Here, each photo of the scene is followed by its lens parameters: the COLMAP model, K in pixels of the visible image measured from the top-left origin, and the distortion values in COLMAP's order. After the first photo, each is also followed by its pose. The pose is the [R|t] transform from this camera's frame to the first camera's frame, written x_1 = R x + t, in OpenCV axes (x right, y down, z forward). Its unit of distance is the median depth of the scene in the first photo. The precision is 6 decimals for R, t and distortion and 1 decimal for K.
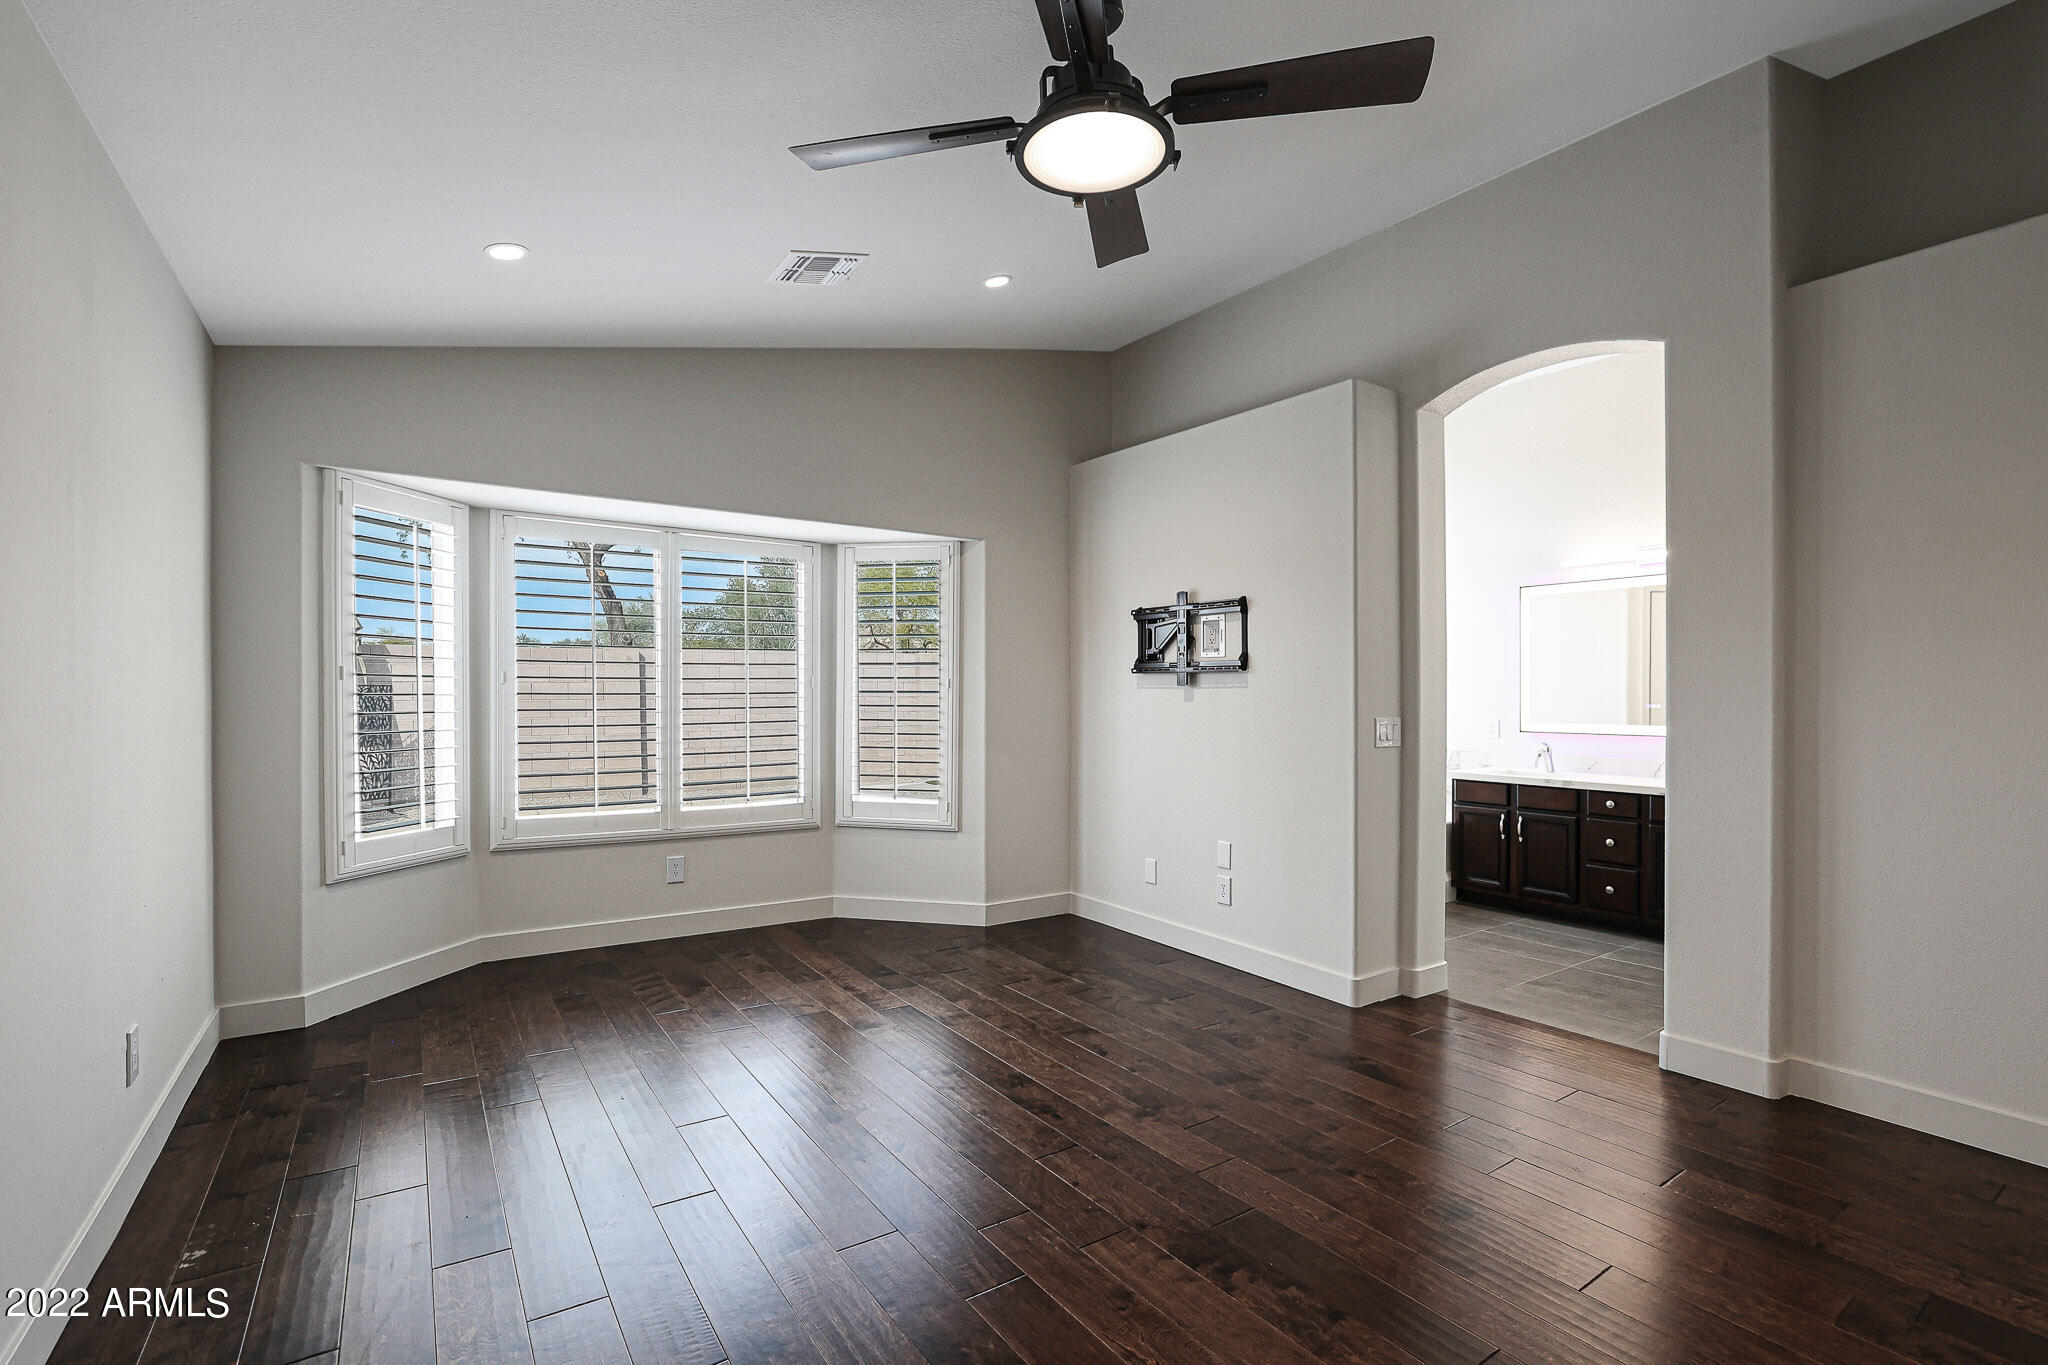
lens RADIAL K [[931.7, 0, 1022.1], [0, 931.7, 703.3], [0, 0, 1]] dist [0.000781, 0.005752]
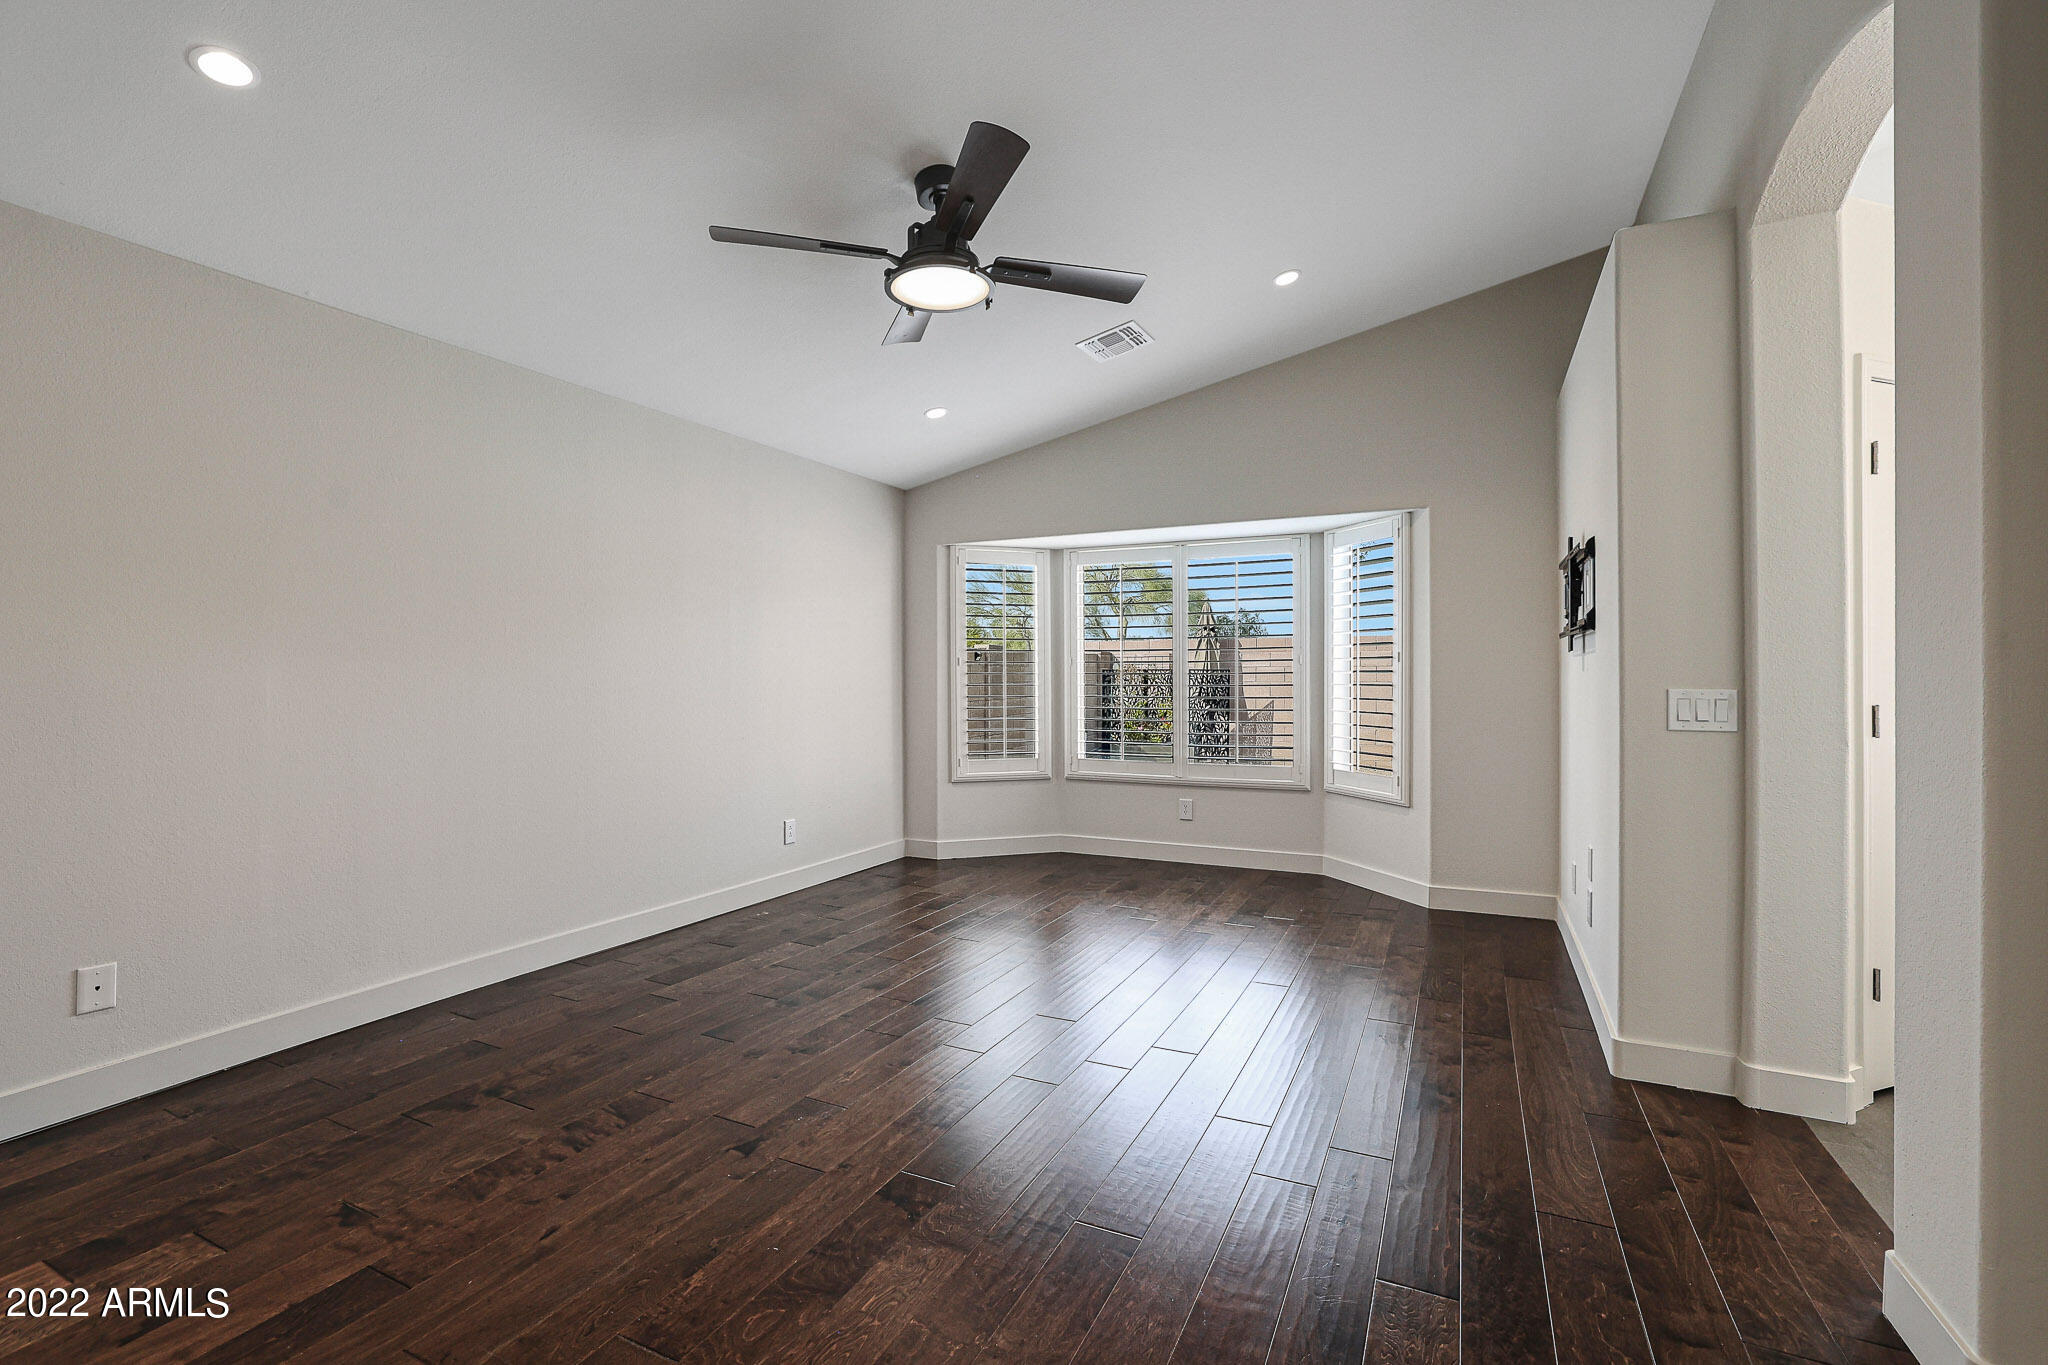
lens RADIAL K [[931.7, 0, 1038.4], [0, 931.7, 679.0], [0, 0, 1]] dist [0.000781, 0.005752]
pose [[0.517924, -0.007828, -0.855391, 0.729006], [-0.000311, 0.999956, -0.009339, 0.014869], [0.855427, 0.005103, 0.517899, 0.202098]]
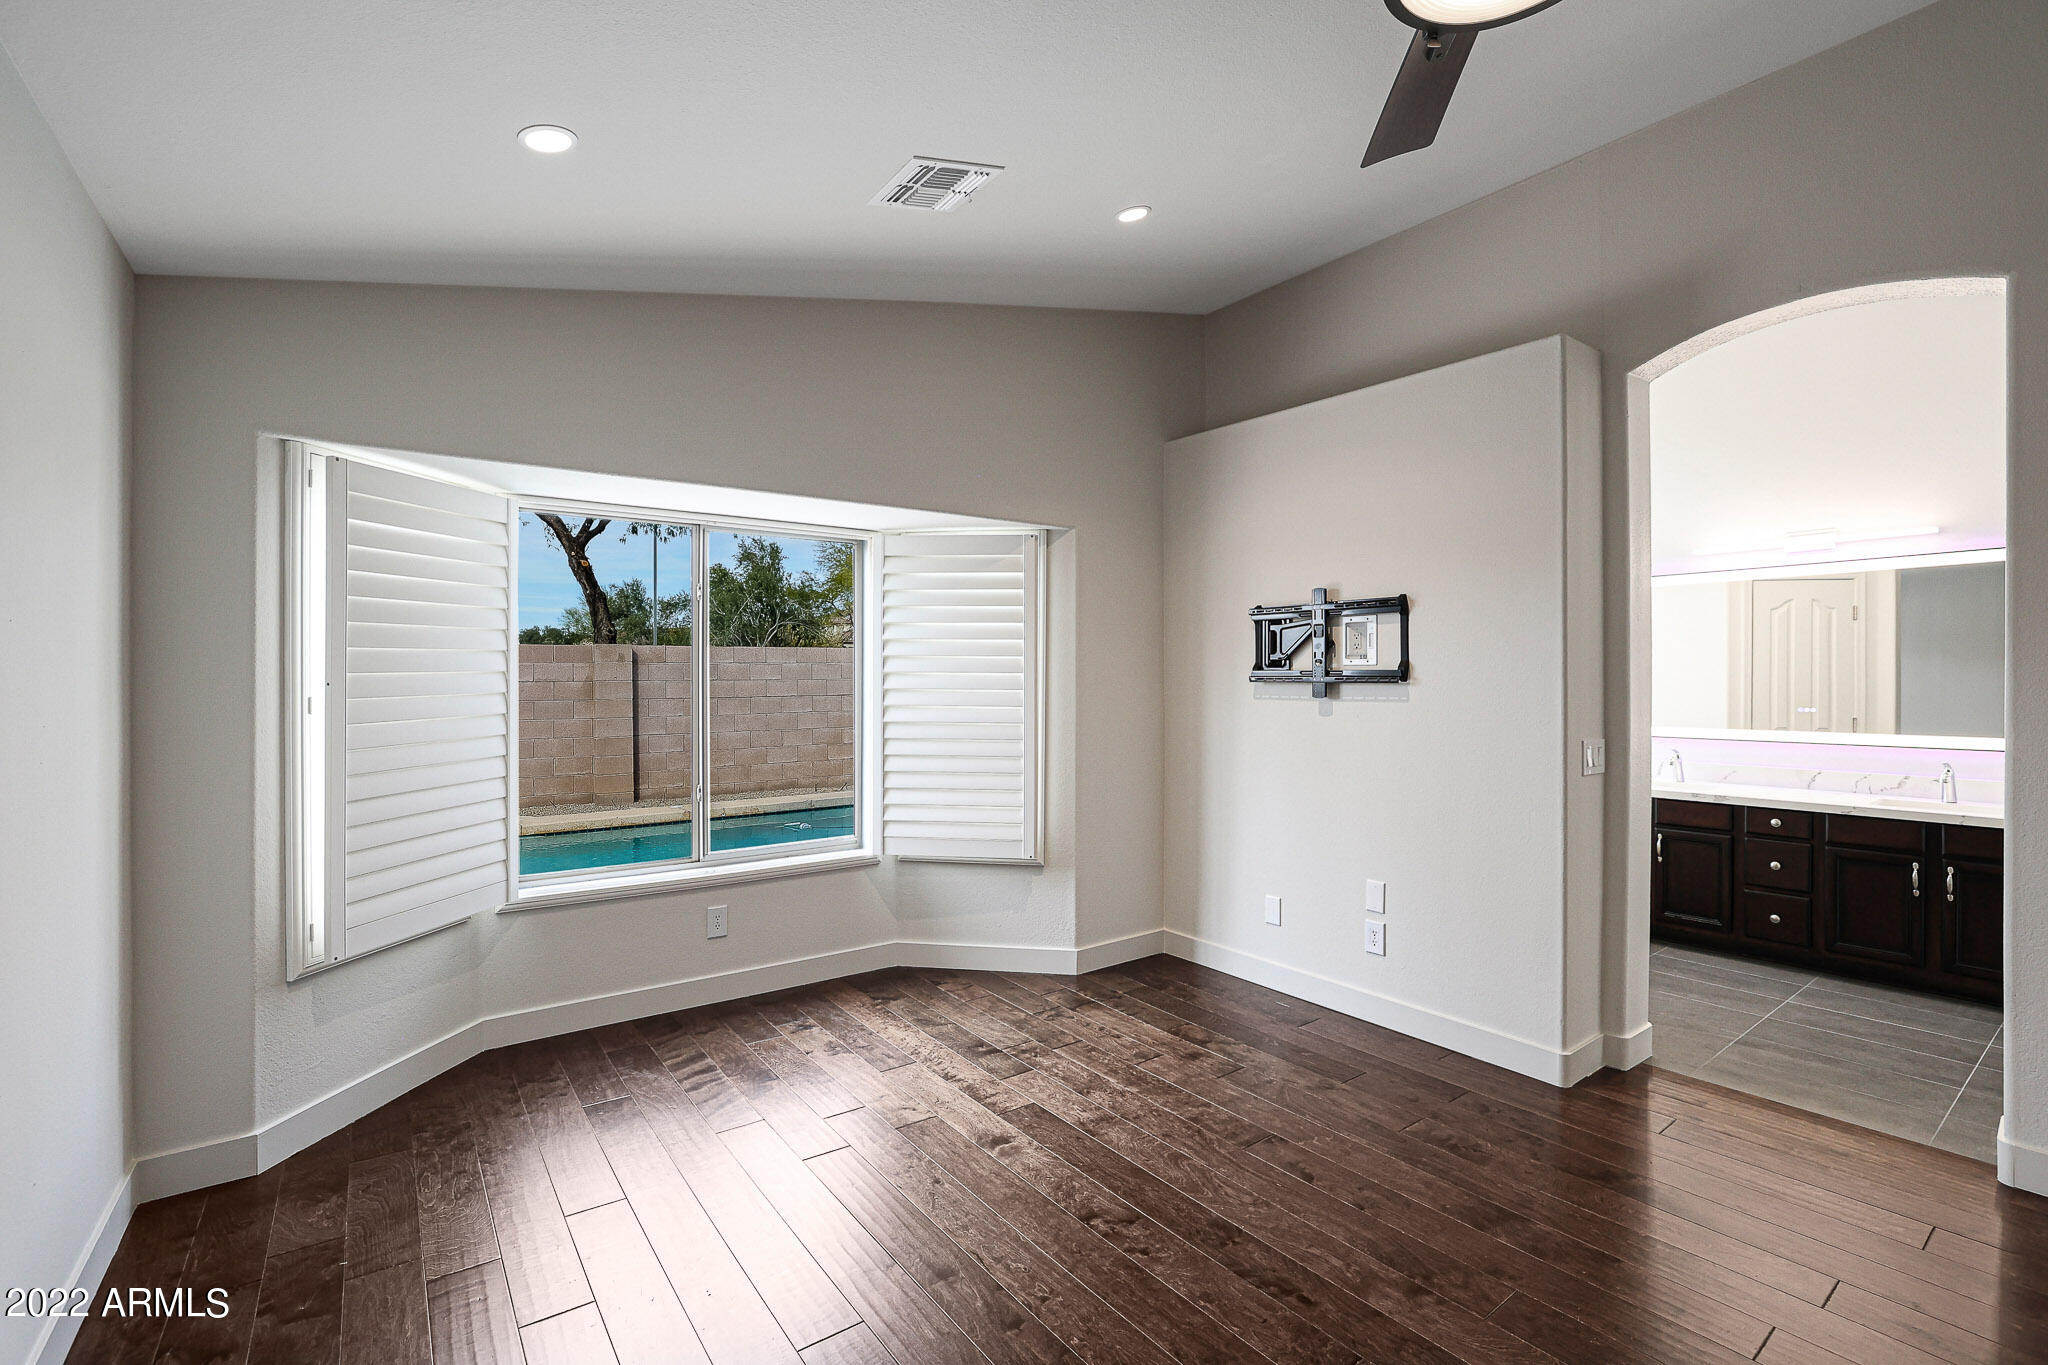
lens RADIAL K [[931.7, 0, 1044.0], [0, 931.7, 677.6], [0, 0, 1]] dist [0.000781, 0.005752]
pose [[0.998857, -0.008396, 0.047058, -0.138715], [0.009026, 0.999872, -0.013193, -0.032231], [-0.046941, 0.013602, 0.998805, 0.176341]]
